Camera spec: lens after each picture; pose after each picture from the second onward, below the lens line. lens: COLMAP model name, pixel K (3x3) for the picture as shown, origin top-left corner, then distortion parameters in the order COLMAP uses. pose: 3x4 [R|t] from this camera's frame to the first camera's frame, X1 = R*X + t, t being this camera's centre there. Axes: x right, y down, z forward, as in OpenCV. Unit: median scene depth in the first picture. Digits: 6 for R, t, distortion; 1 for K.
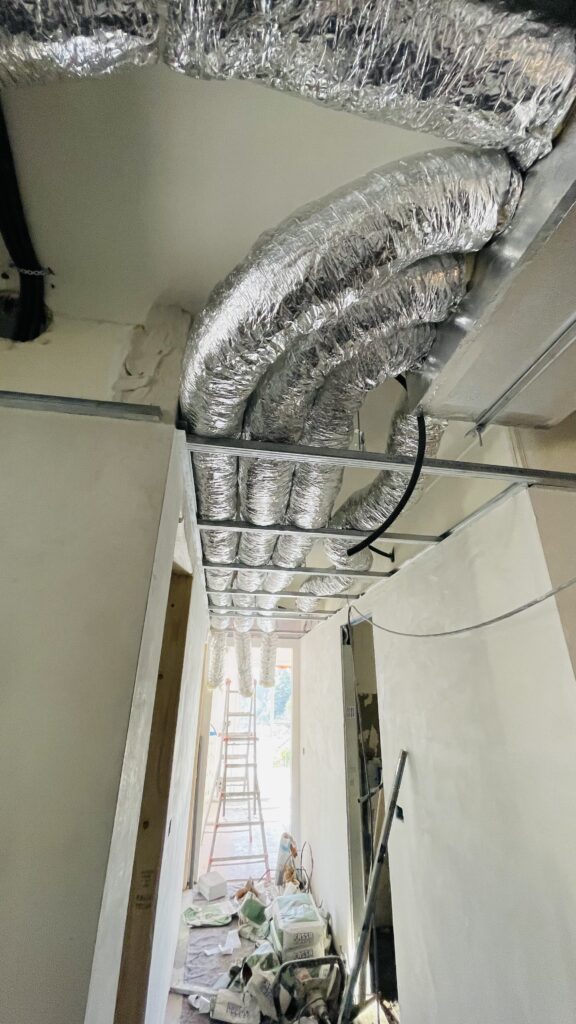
lens RADIAL K [[409.9, 0, 289.2], [0, 409.9, 513.2], [0, 0, 1]] dist [-0.002861, -0.000009]
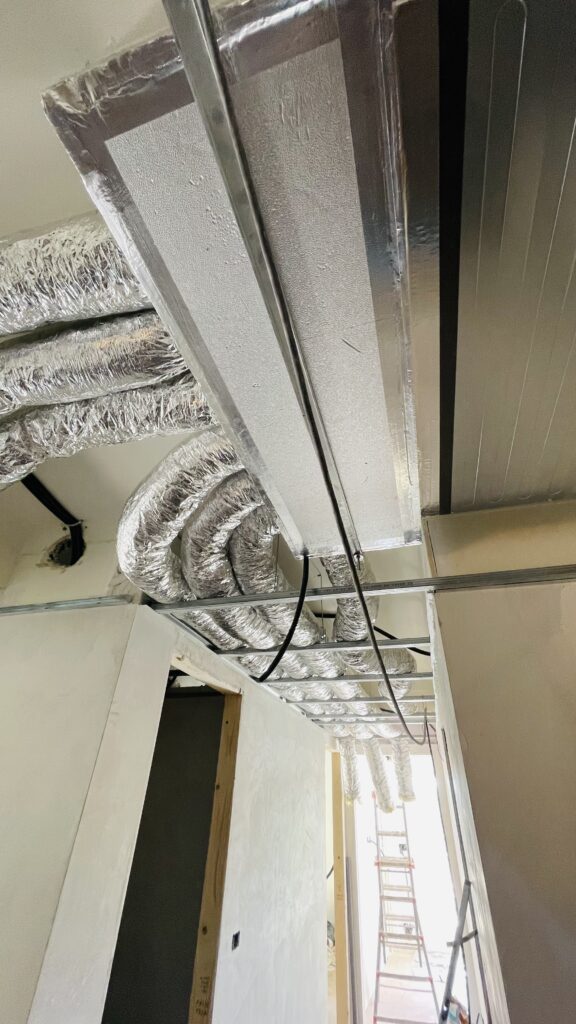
lens RADIAL K [[409.9, 0, 293.1], [0, 409.9, 516.8], [0, 0, 1]] dist [-0.002861, -0.000009]
pose [[0.907742, -0.232855, -0.348974, 0.189482], [0.155218, 0.959206, -0.236286, -0.016553], [0.389758, 0.160319, 0.906855, -0.047945]]
